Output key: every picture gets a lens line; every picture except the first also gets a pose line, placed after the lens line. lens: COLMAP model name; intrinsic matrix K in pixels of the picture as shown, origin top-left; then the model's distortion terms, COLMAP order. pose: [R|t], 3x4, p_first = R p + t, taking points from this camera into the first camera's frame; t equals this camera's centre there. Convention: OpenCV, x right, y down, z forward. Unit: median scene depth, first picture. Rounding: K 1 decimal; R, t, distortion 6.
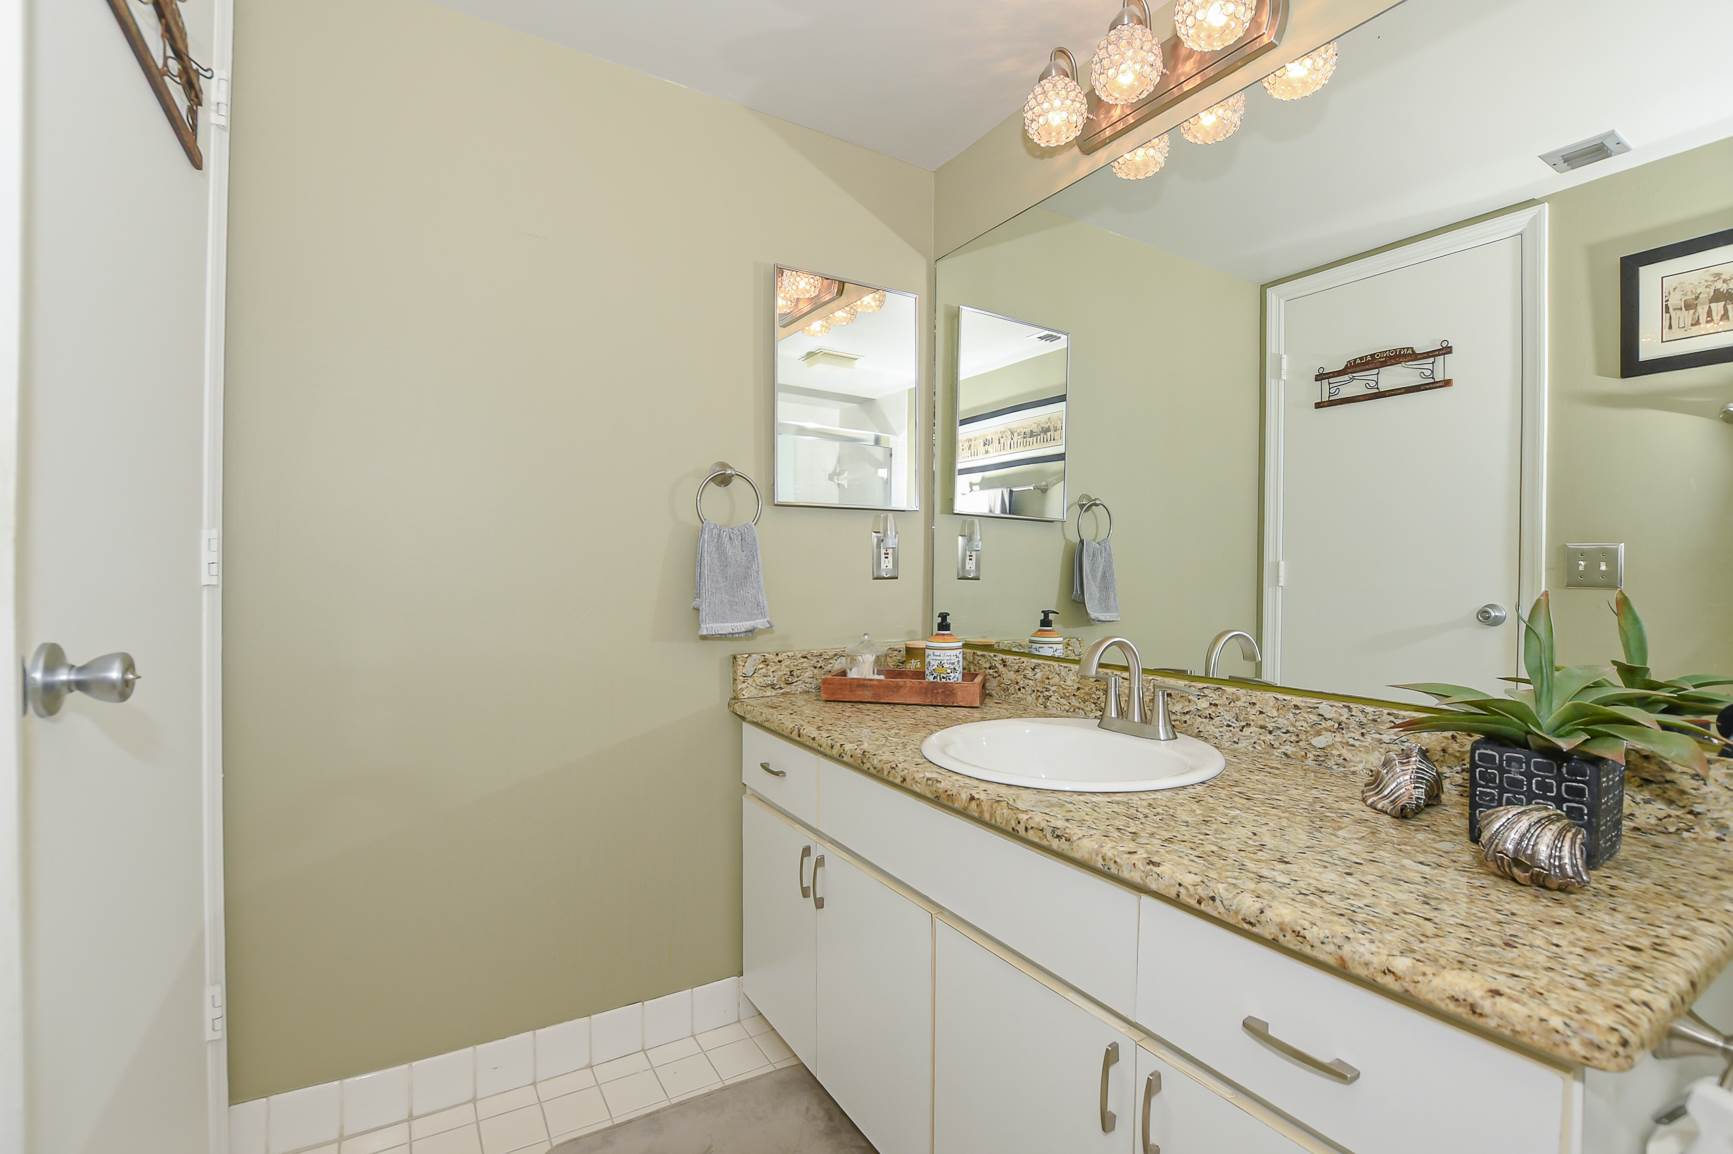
lens RADIAL K [[778.7, 0, 873.6], [0, 778.7, 570.2], [0, 0, 1]] dist [-0.032018, 0.002746]
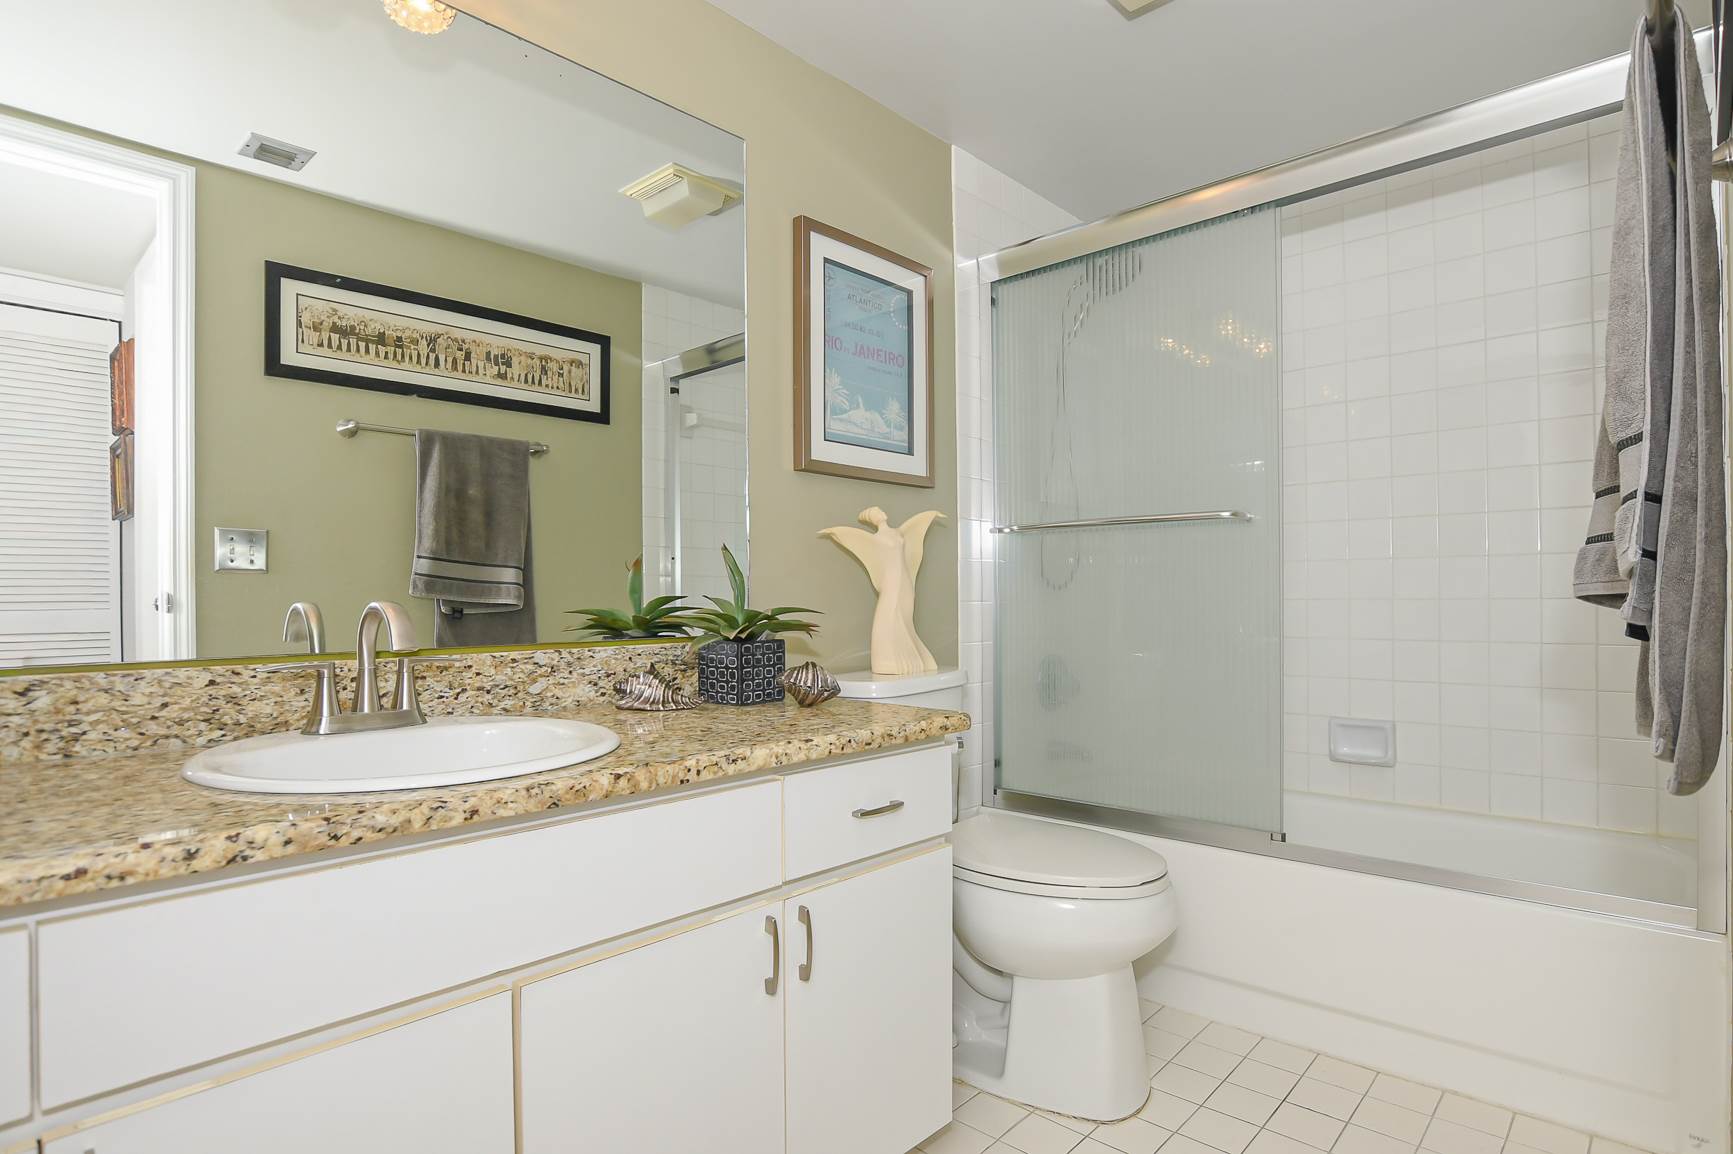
lens RADIAL K [[902.4, 0, 872.2], [0, 902.4, 593.6], [0, 0, 1]] dist [-0.015850, 0.000275]
pose [[-0.261002, -0.002848, 0.965334, -0.736595], [0.004304, 0.999982, 0.004114, 0.084434], [-0.965329, 0.005229, -0.260985, 0.847167]]
